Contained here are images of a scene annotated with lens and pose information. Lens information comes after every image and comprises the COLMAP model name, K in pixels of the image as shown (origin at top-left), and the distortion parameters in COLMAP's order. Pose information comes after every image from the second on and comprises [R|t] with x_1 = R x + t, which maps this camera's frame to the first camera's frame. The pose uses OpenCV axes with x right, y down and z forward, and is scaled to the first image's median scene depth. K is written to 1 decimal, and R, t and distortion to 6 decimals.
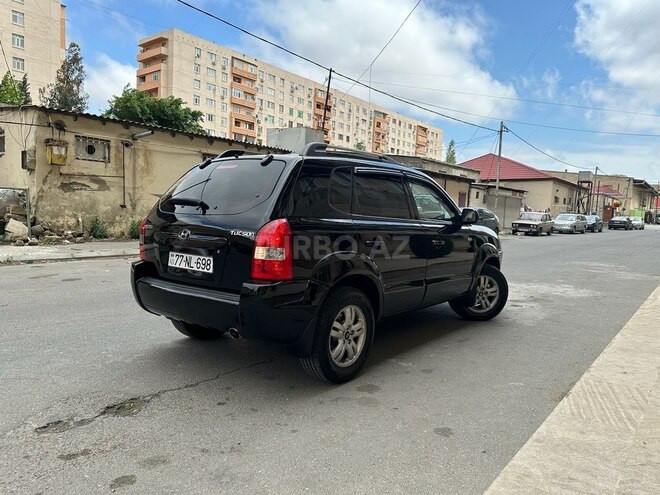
lens RADIAL K [[462.0, 0, 330.2], [0, 462.0, 248.8], [0, 0, 1]] dist [0.046356, -0.054786]
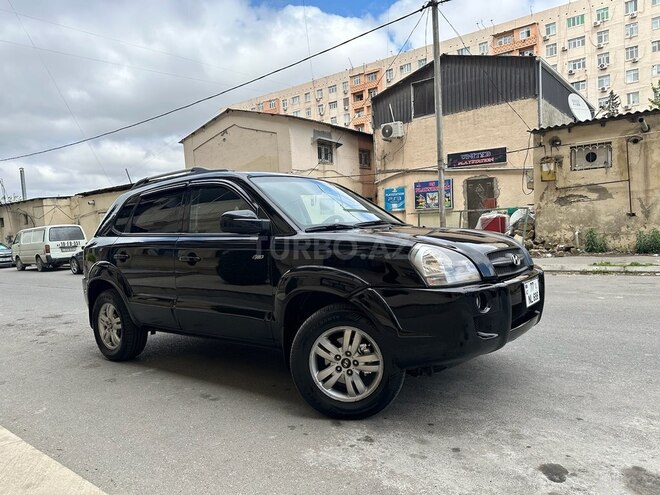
lens RADIAL K [[462.0, 0, 336.2], [0, 462.0, 249.2], [0, 0, 1]] dist [0.046356, -0.054786]
pose [[0.019103, 0.001790, -0.999816, 0.438604], [-0.029769, 0.999556, 0.001221, -0.015880], [0.999374, 0.029740, 0.019148, 0.512984]]
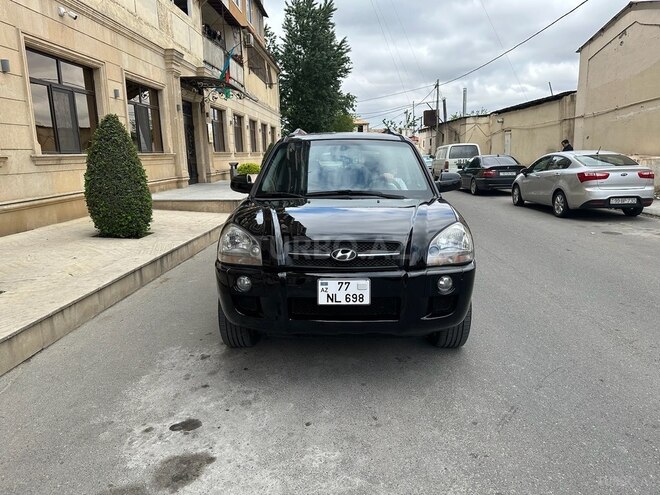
lens RADIAL K [[462.0, 0, 331.1], [0, 462.0, 248.6], [0, 0, 1]] dist [0.046356, -0.054786]
pose [[-0.795047, 0.091209, -0.599651, 0.321485], [-0.066769, 0.969461, 0.235983, -0.077451], [0.602862, 0.227656, -0.764677, 0.824115]]
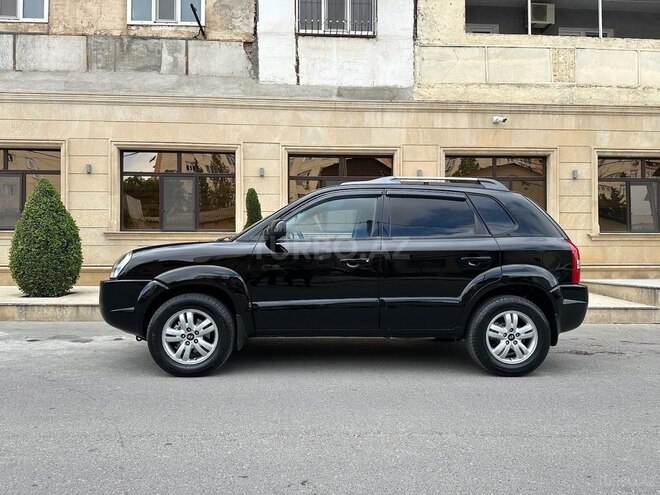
lens RADIAL K [[462.0, 0, 326.2], [0, 462.0, 250.2], [0, 0, 1]] dist [0.046356, -0.054786]
pose [[-0.670081, -0.026909, 0.741800, -0.299976], [0.028578, 0.997667, 0.062005, -0.050512], [-0.741738, 0.062748, -0.667748, 0.781340]]
